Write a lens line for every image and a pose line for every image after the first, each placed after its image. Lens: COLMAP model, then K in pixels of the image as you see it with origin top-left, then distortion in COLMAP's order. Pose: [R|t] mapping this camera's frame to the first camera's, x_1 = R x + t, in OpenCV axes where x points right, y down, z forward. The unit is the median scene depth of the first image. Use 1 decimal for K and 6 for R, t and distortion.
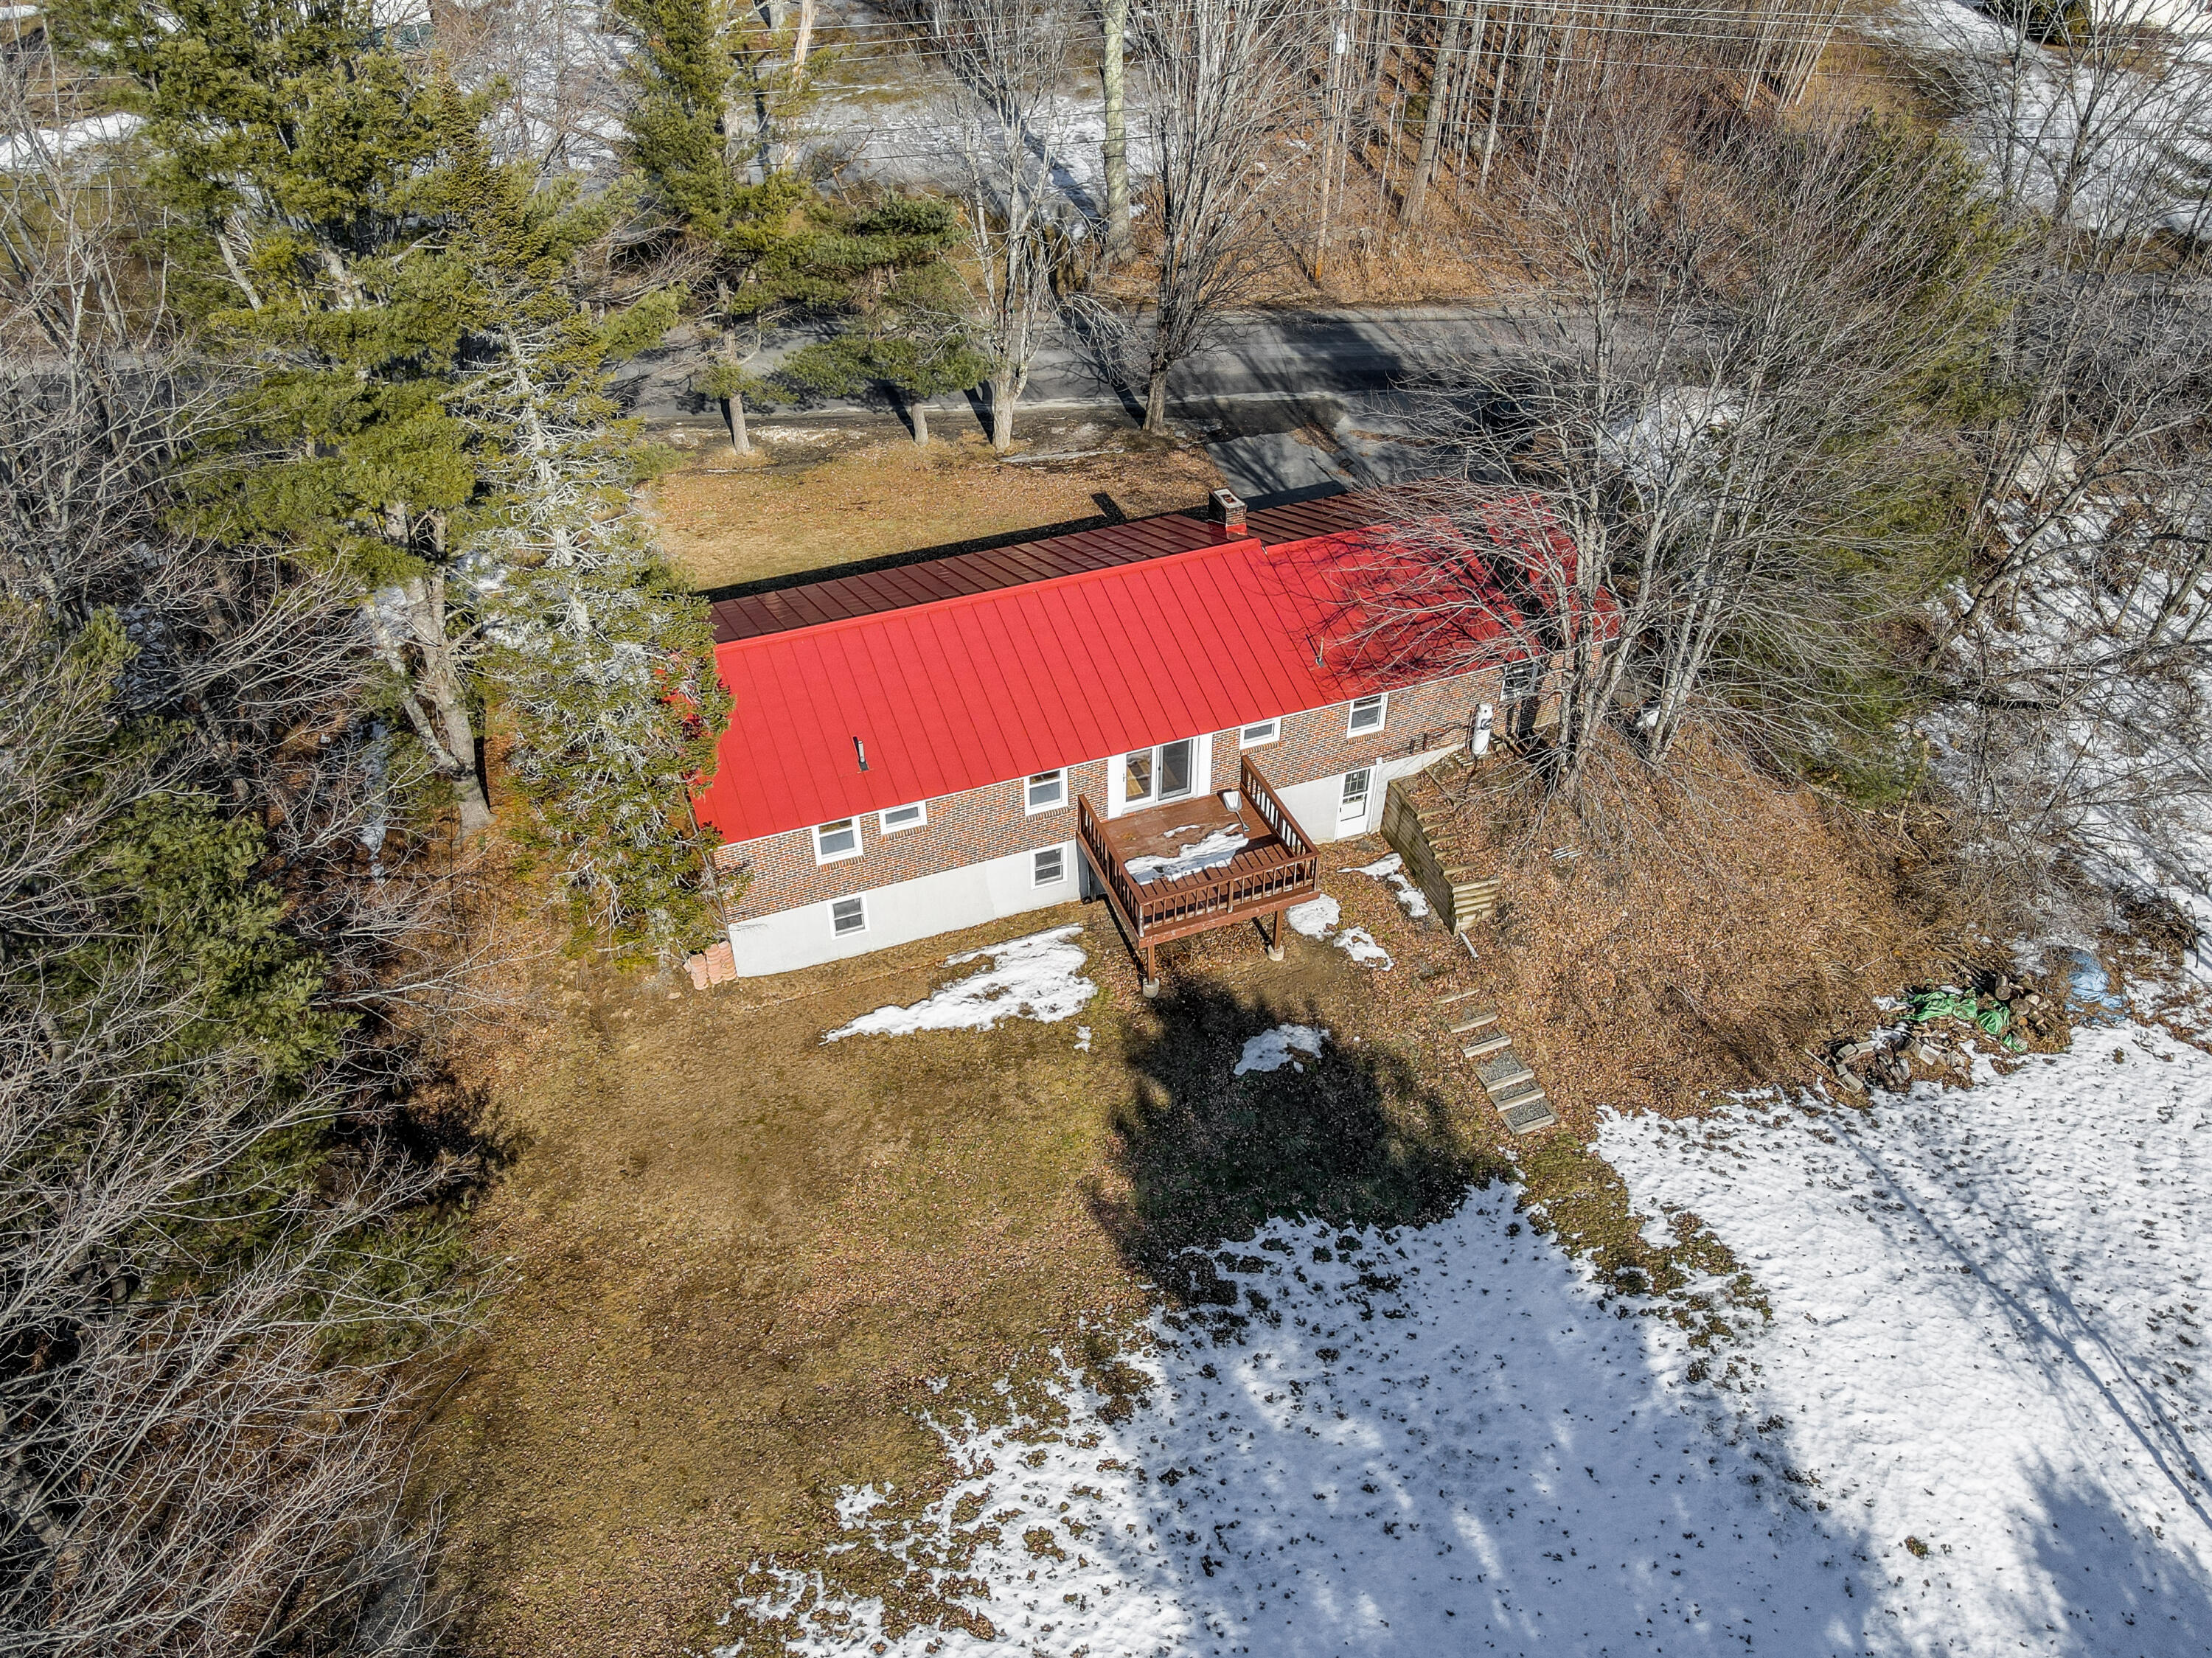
lens RADIAL K [[1658.5, 0, 1106.0], [0, 1658.5, 829.0], [0, 0, 1]] dist [-0.029974, 0.085530]
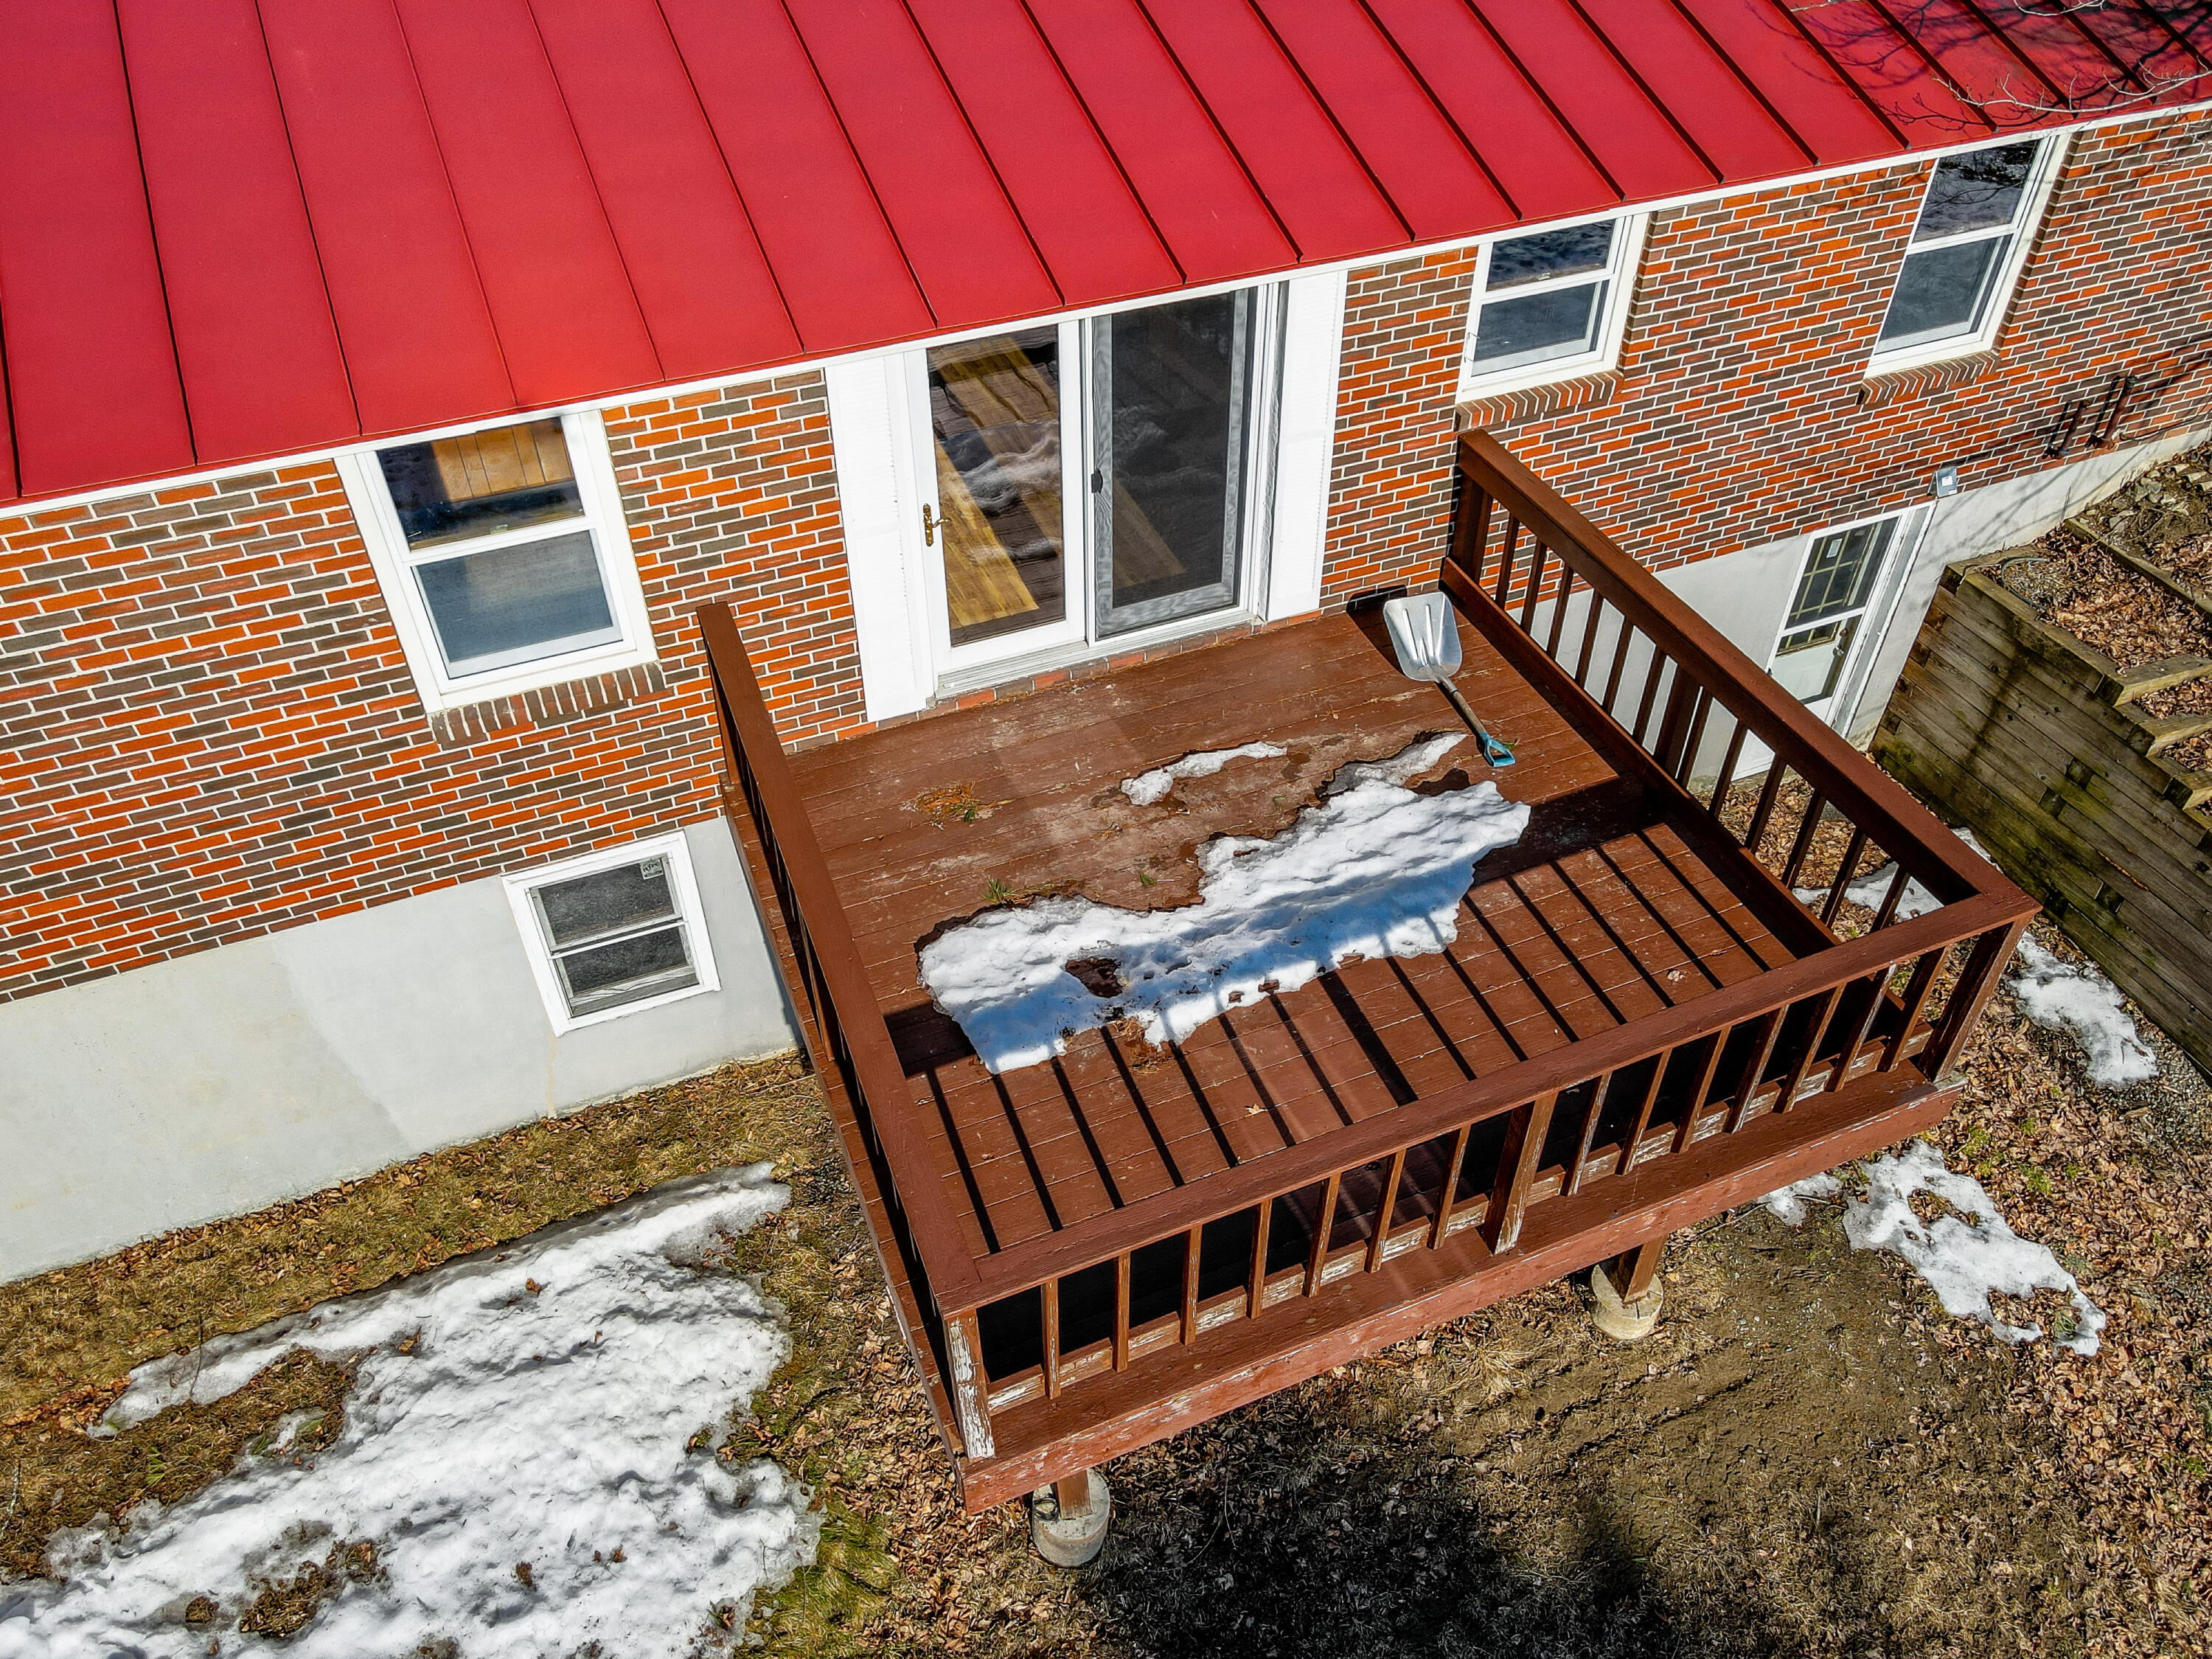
lens RADIAL K [[1658.7, 0, 1106.0], [0, 1658.7, 829.5], [0, 0, 1]] dist [-0.029974, 0.085530]
pose [[0.999778, -0.017898, 0.011087, 0.030131], [0.017263, 0.998337, 0.055008, -0.003471], [-0.012054, -0.054804, 0.998424, 0.781035]]
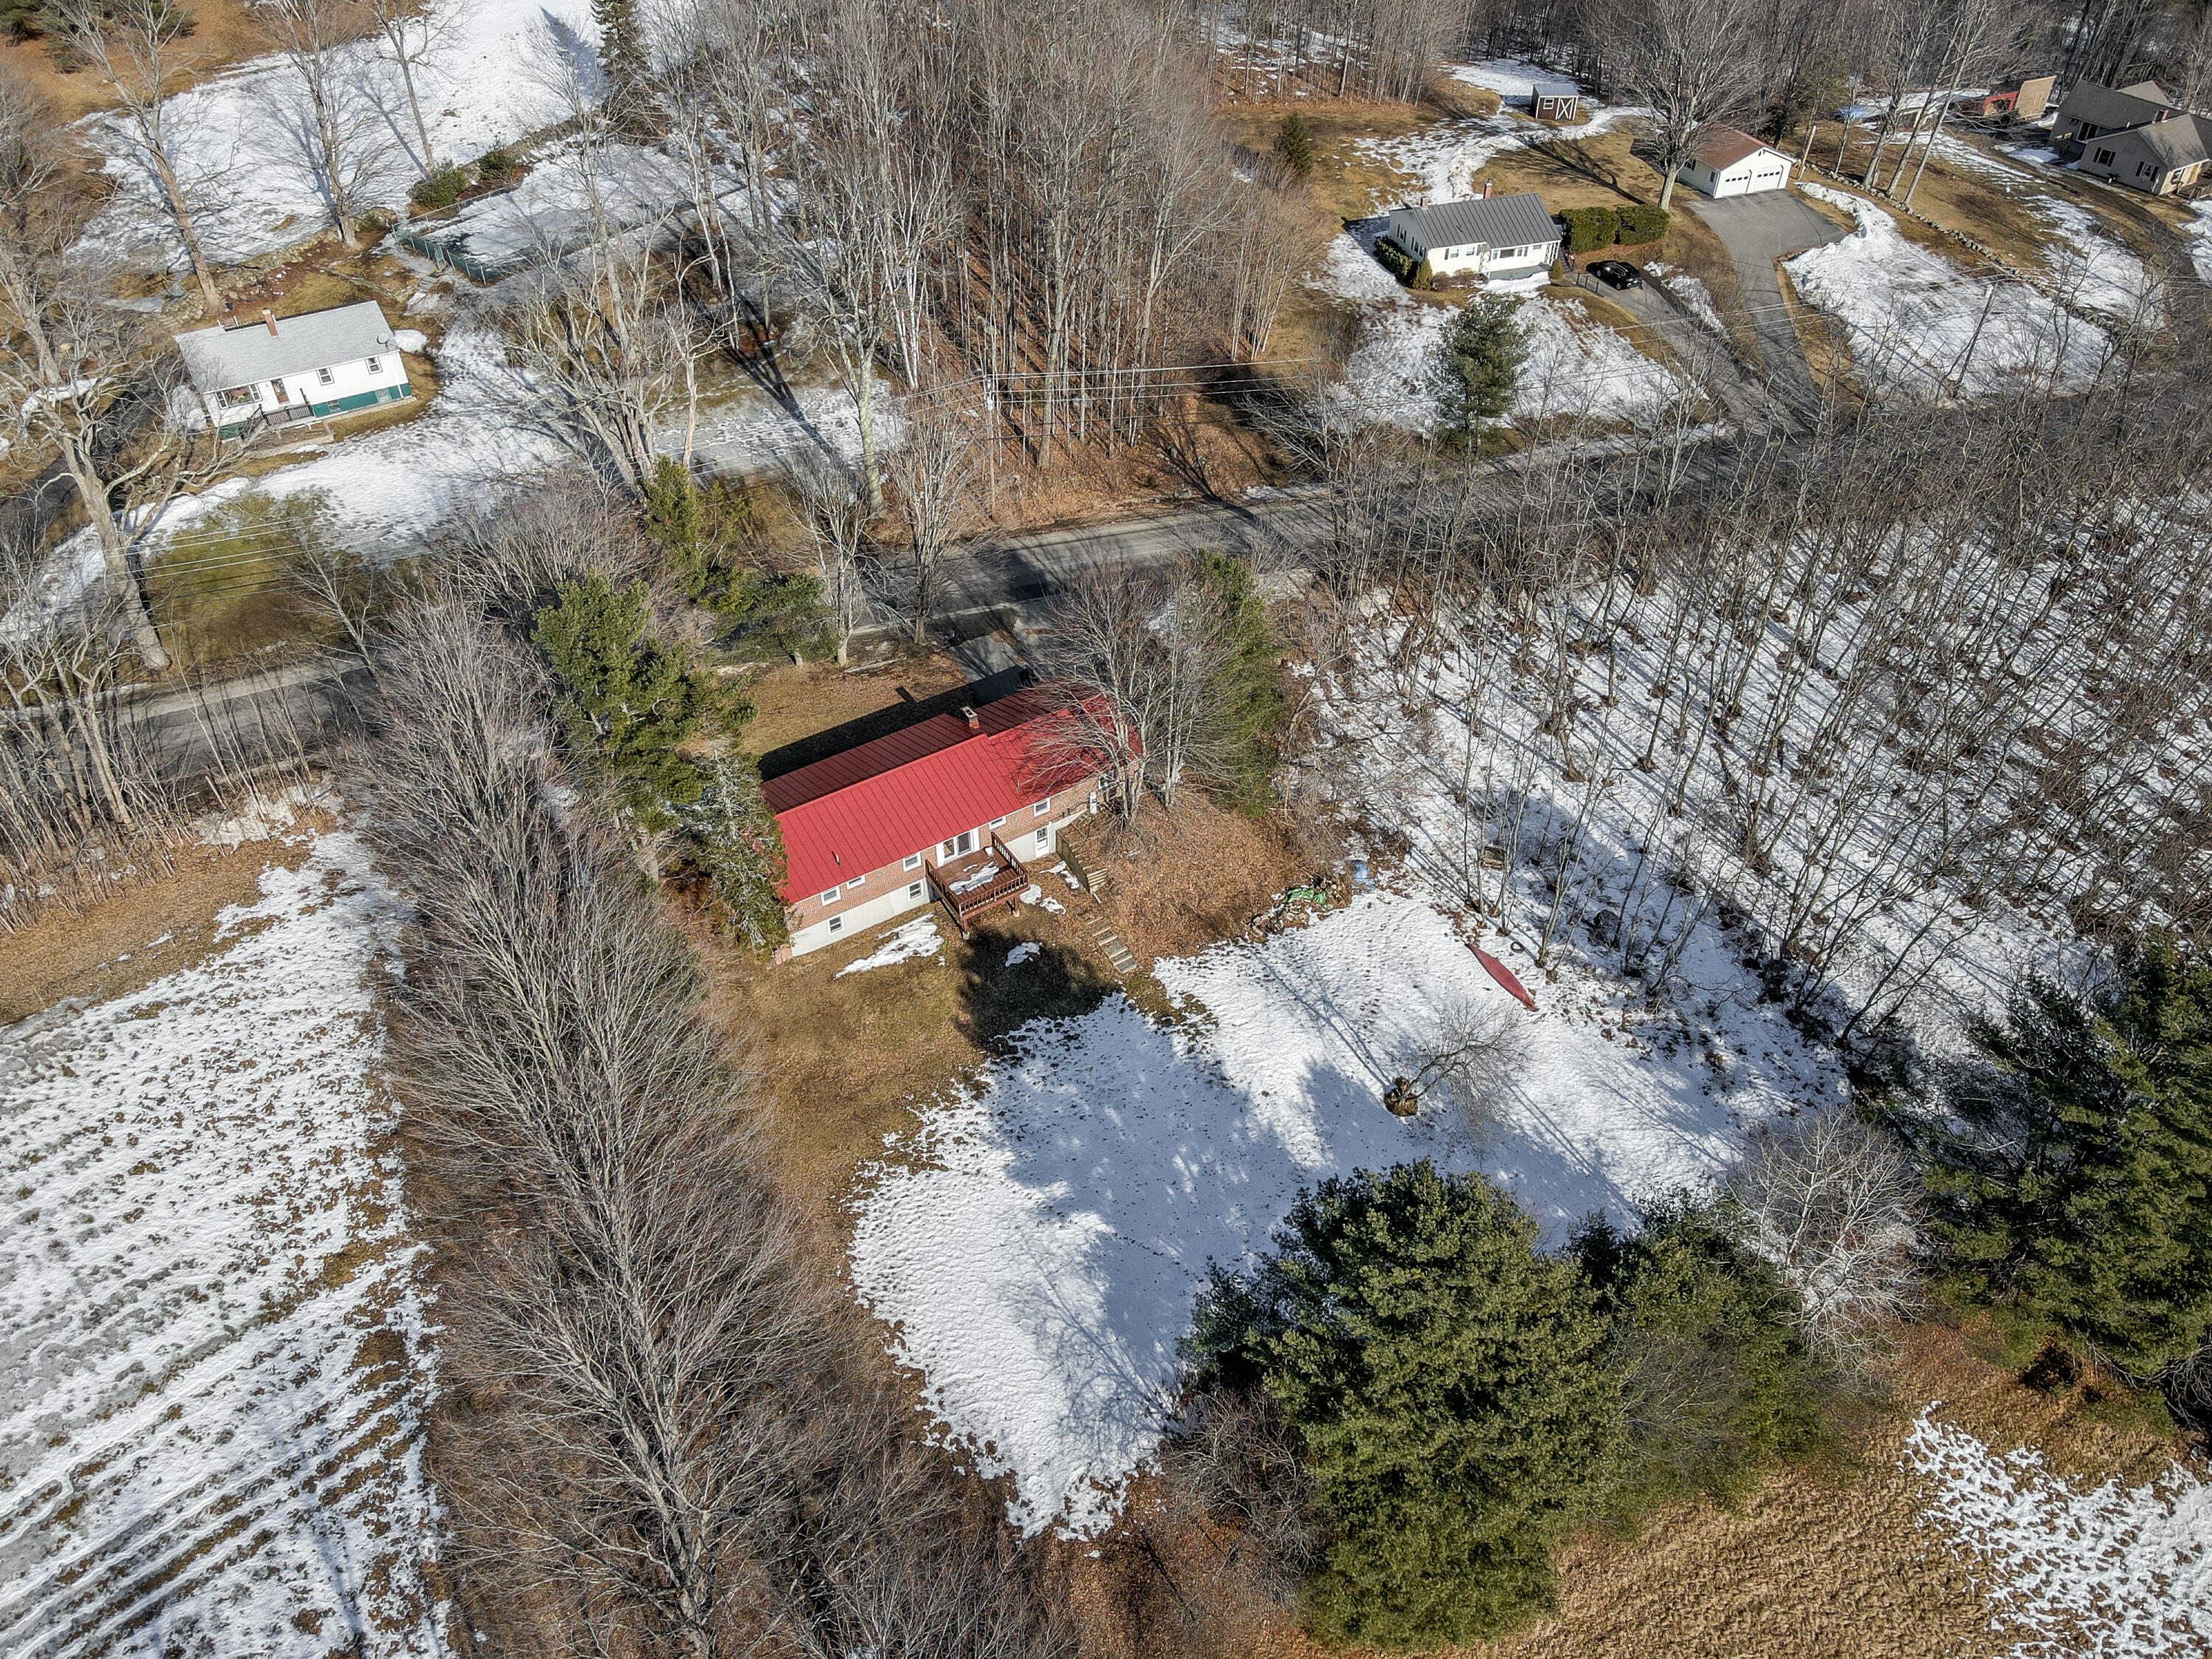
lens RADIAL K [[1640.0, 0, 1106.0], [0, 1640.0, 829.5], [0, 0, 1]] dist [0.009428, 0.013736]
pose [[0.979648, -0.133999, 0.149449, -0.105901], [0.125978, 0.990097, 0.061949, -0.172873], [-0.156270, -0.041861, 0.986827, -1.325920]]
